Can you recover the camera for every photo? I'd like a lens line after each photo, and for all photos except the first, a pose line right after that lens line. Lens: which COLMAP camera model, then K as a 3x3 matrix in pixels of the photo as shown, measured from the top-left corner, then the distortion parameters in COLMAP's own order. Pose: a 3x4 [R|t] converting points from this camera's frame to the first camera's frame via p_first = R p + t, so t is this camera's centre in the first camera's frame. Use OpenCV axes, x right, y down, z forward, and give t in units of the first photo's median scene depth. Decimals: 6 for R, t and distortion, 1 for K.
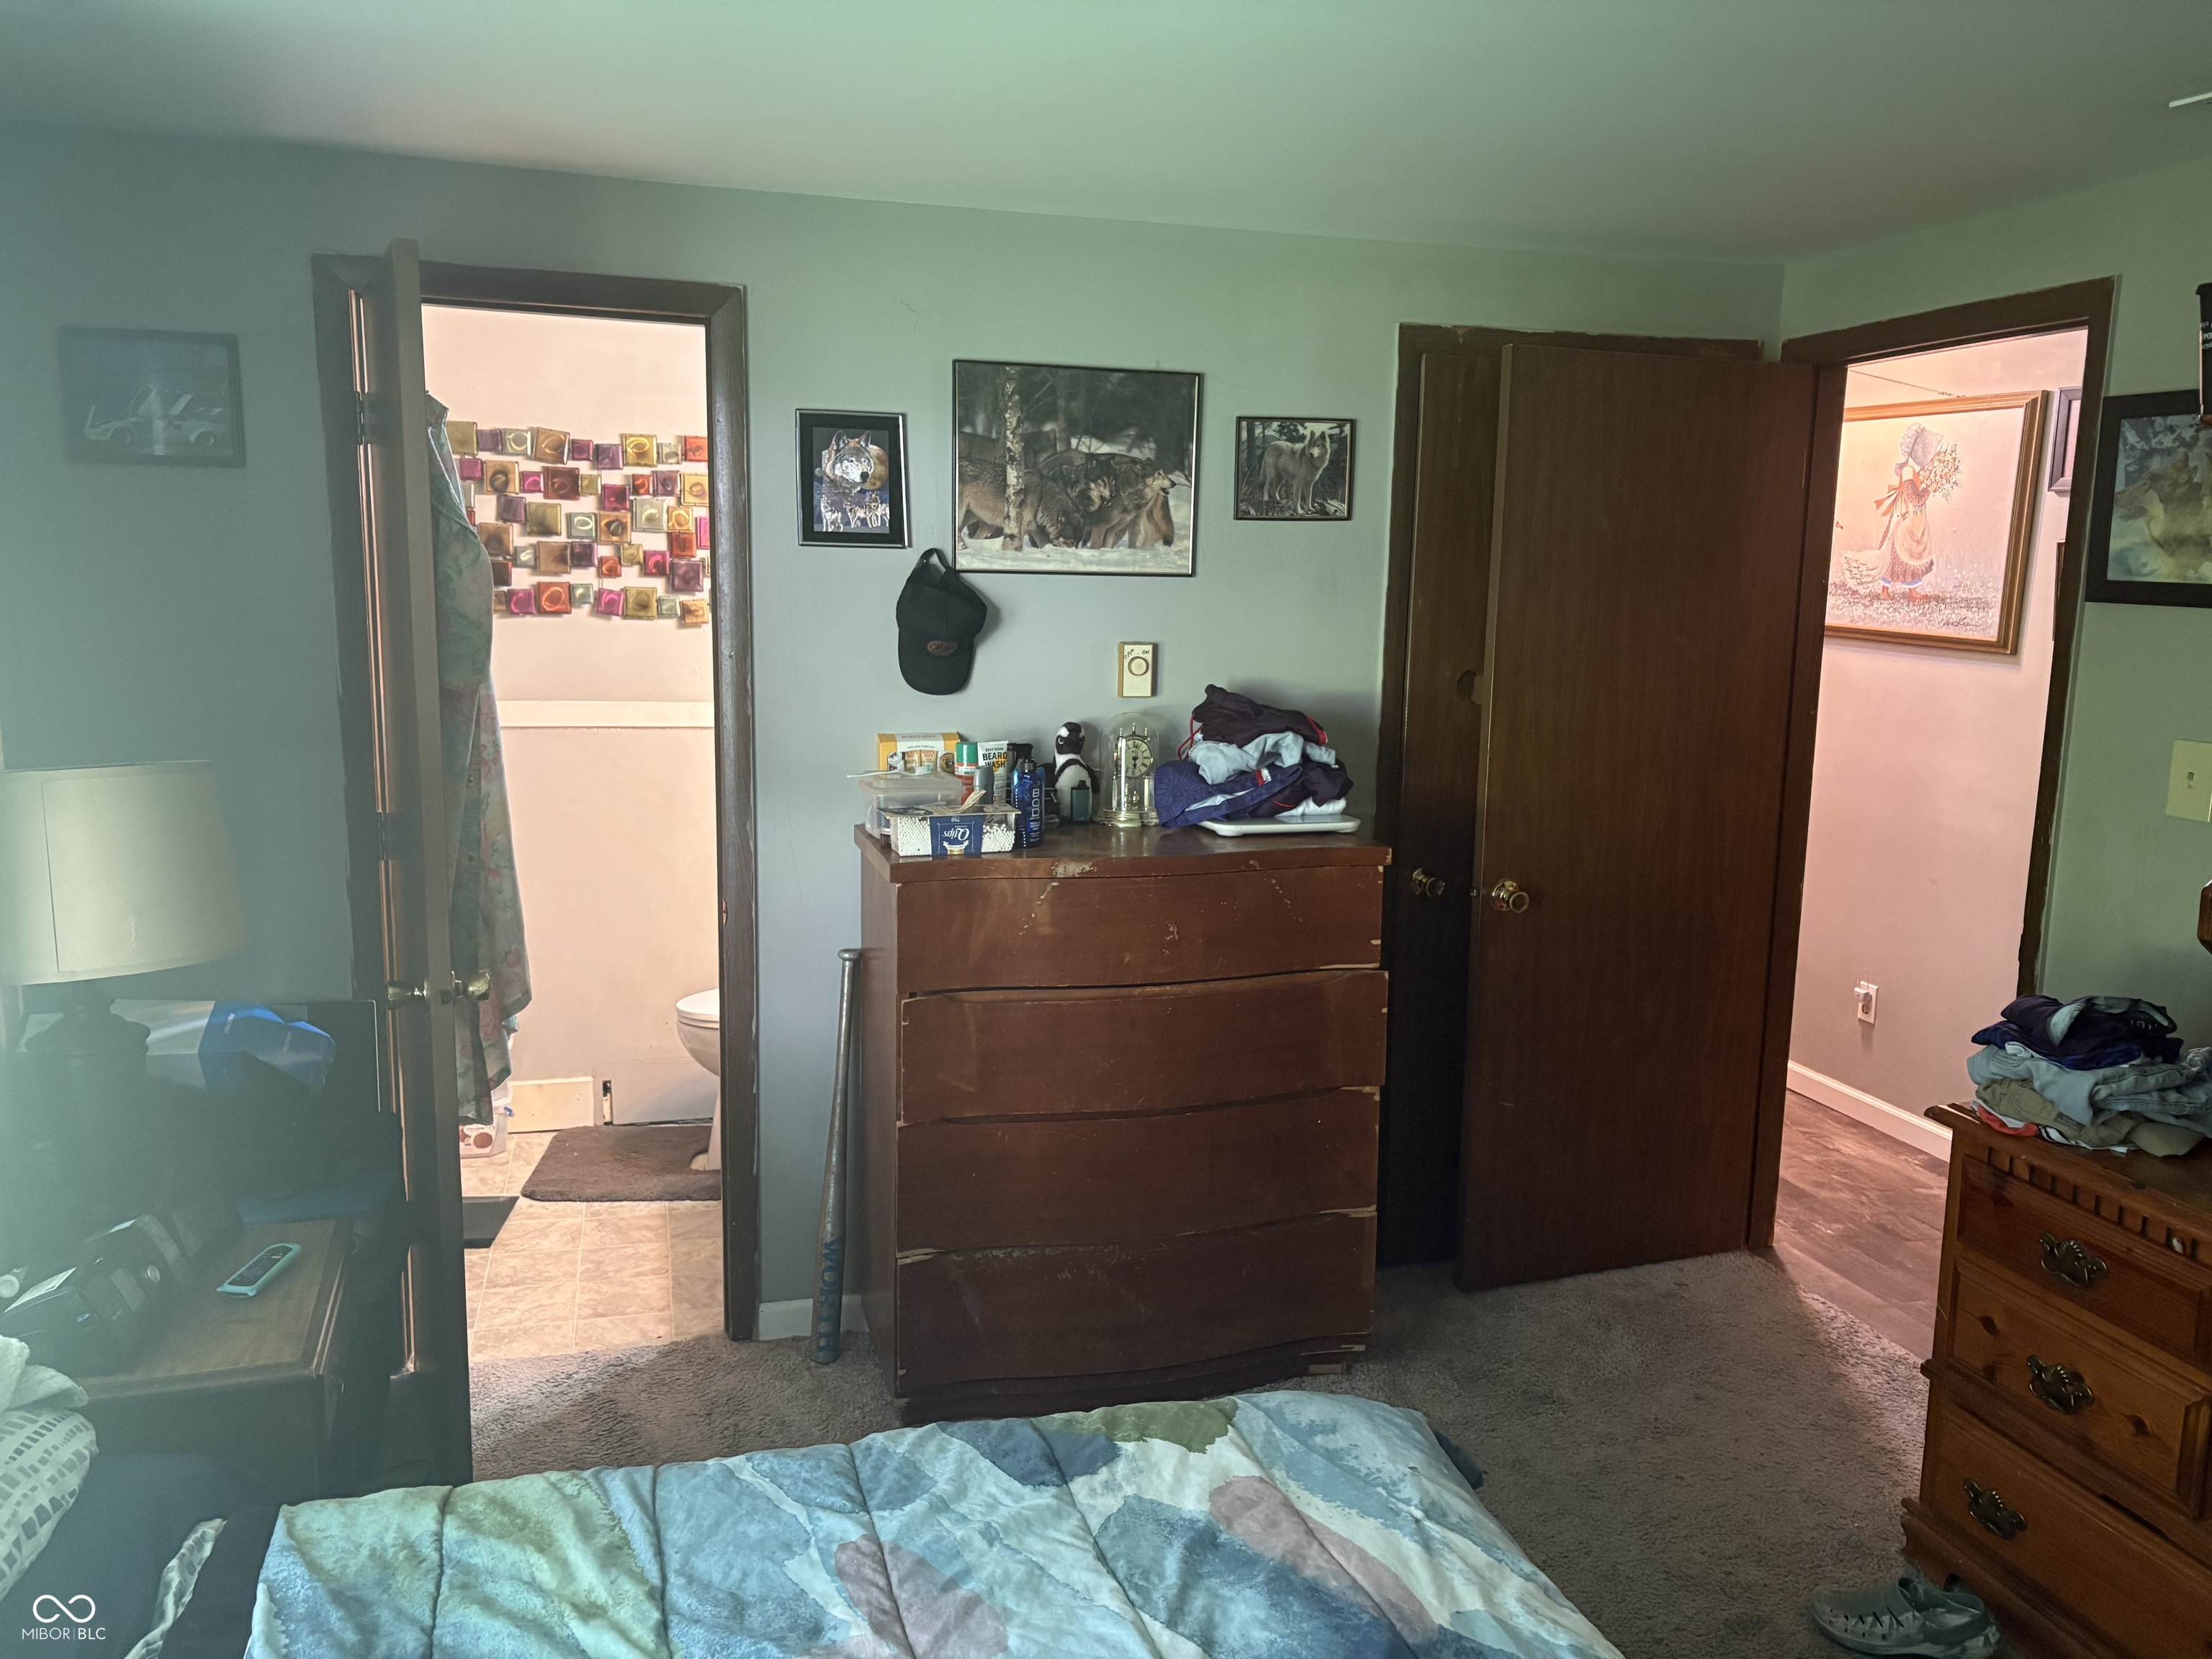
lens RADIAL K [[1675.6, 0, 1096.7], [0, 1675.6, 830.3], [0, 0, 1]] dist [0.062589, -0.052600]
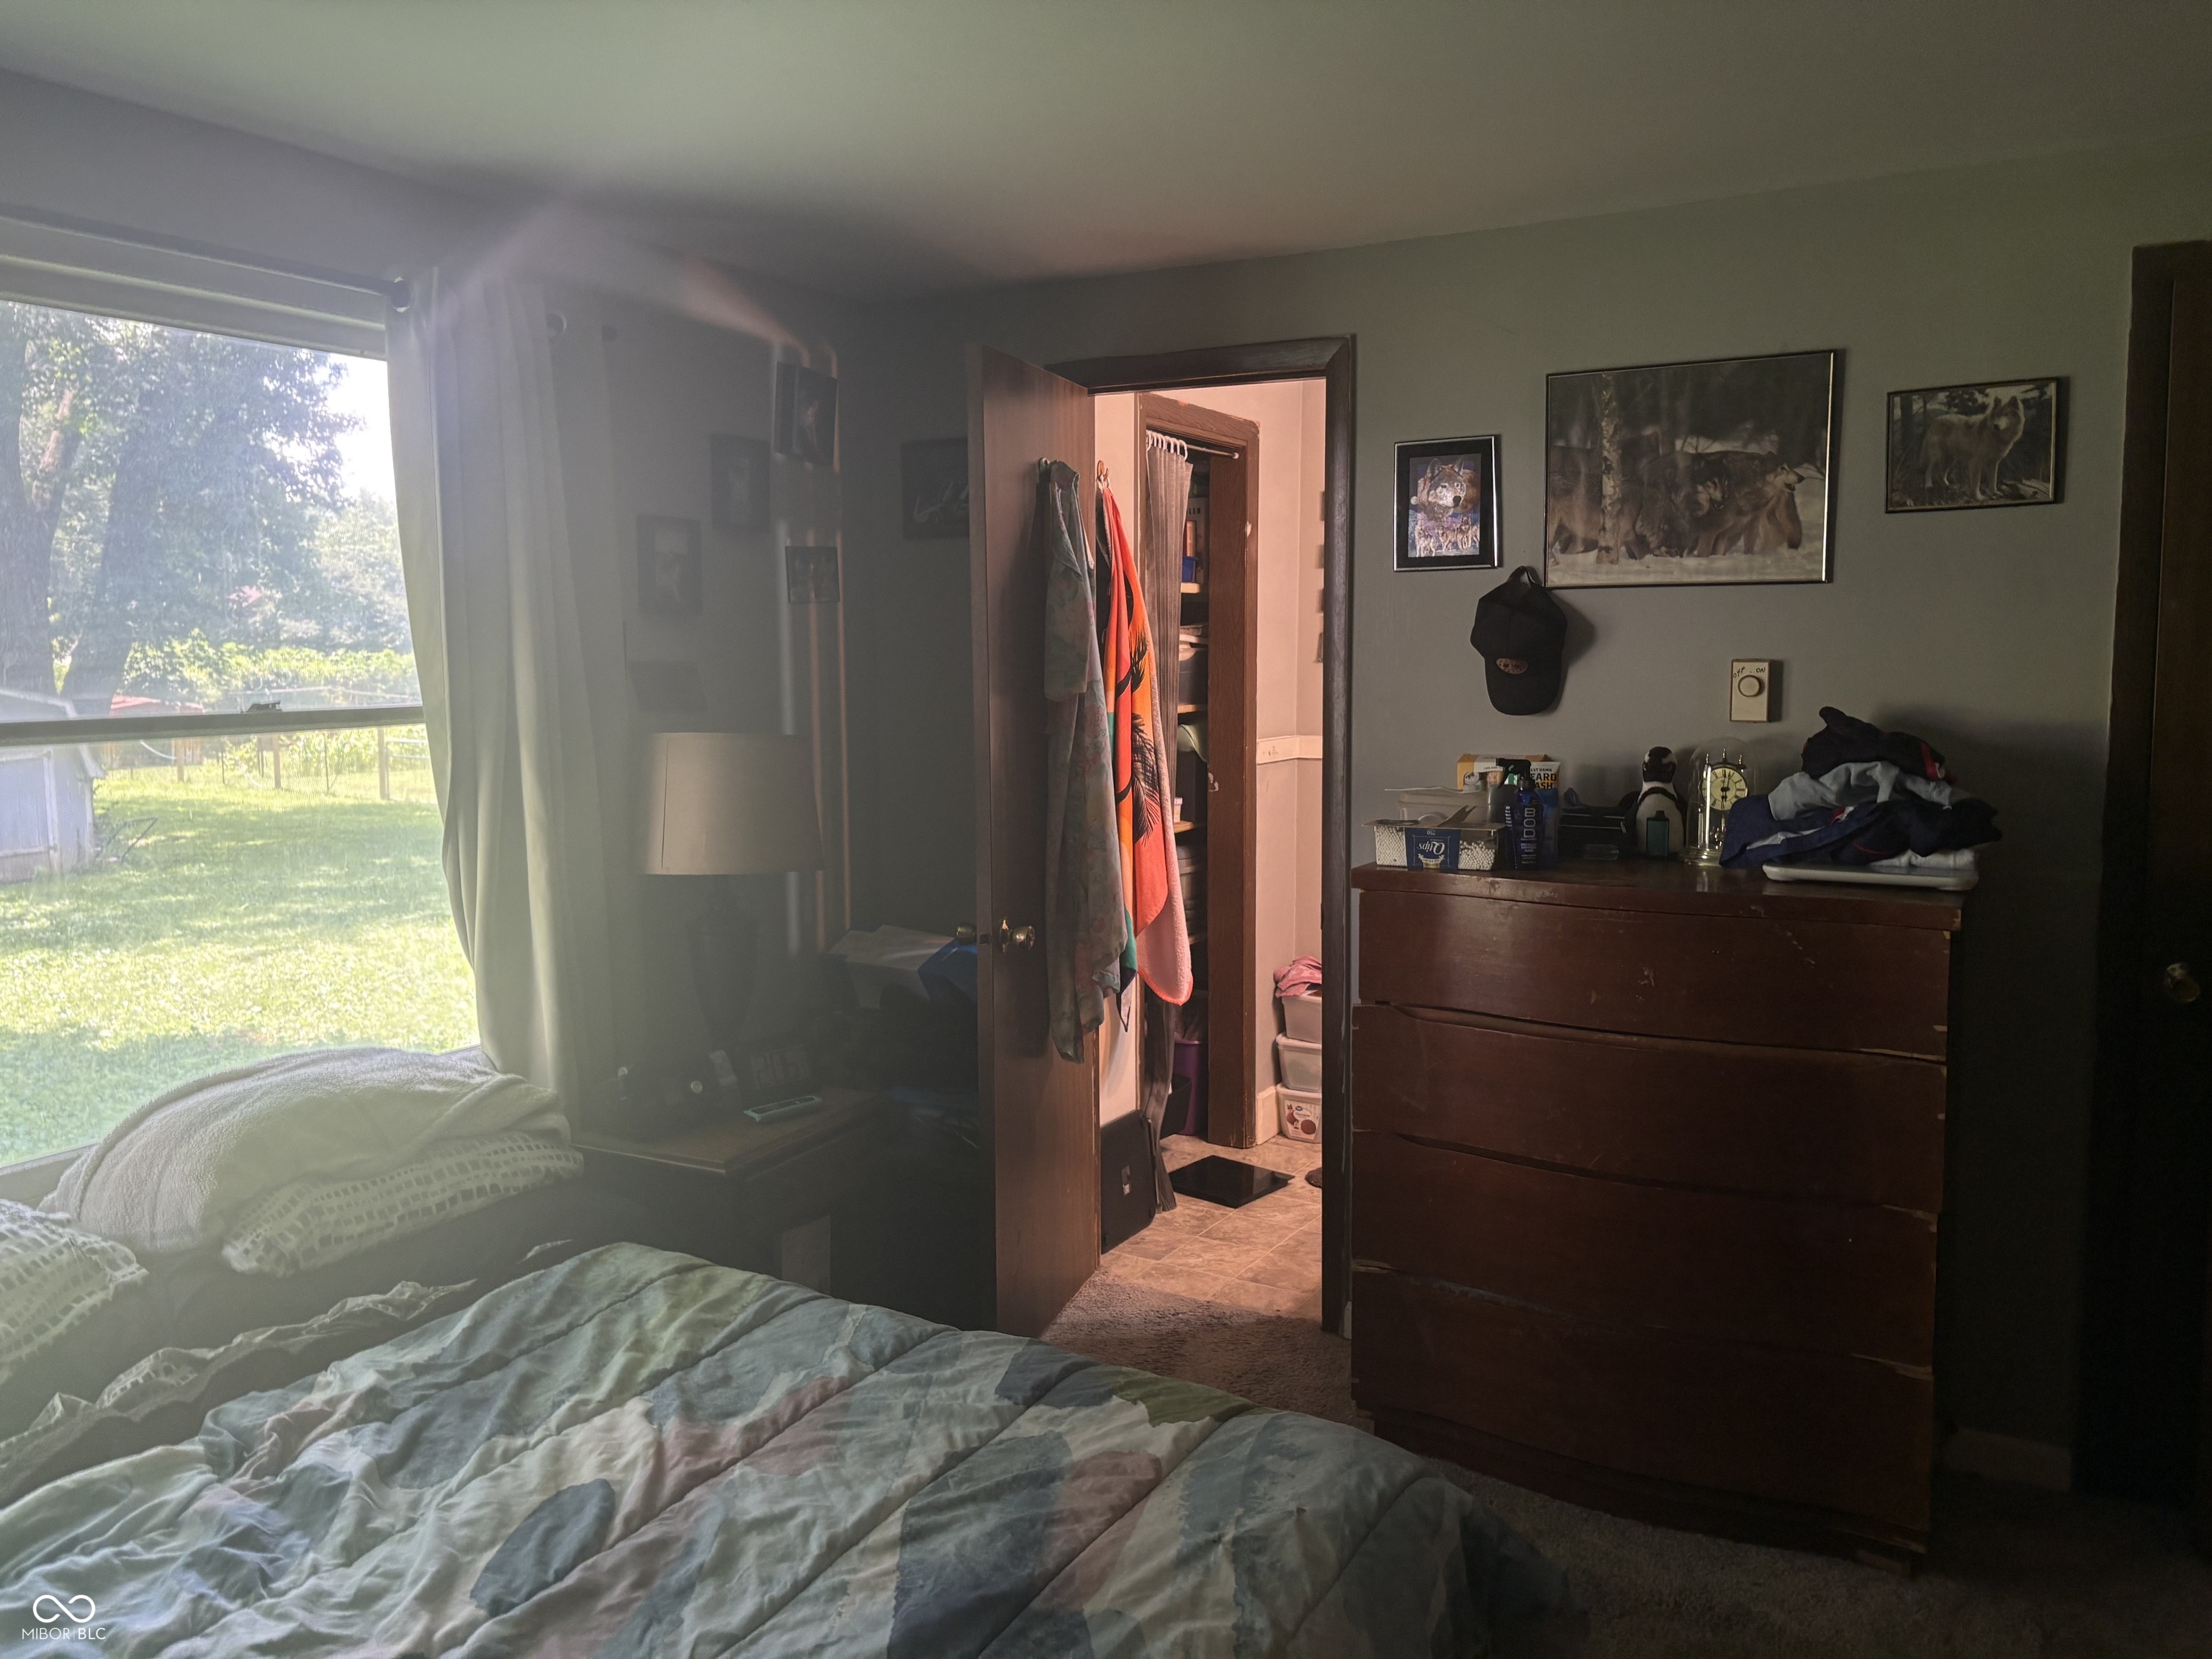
lens RADIAL K [[1675.6, 0, 1061.1], [0, 1675.6, 773.9], [0, 0, 1]] dist [0.062589, -0.052600]
pose [[0.692565, 0.035284, -0.720492, 0.461884], [-0.091699, 0.995006, -0.039417, 0.017756], [0.715504, 0.093367, 0.692342, 0.145748]]
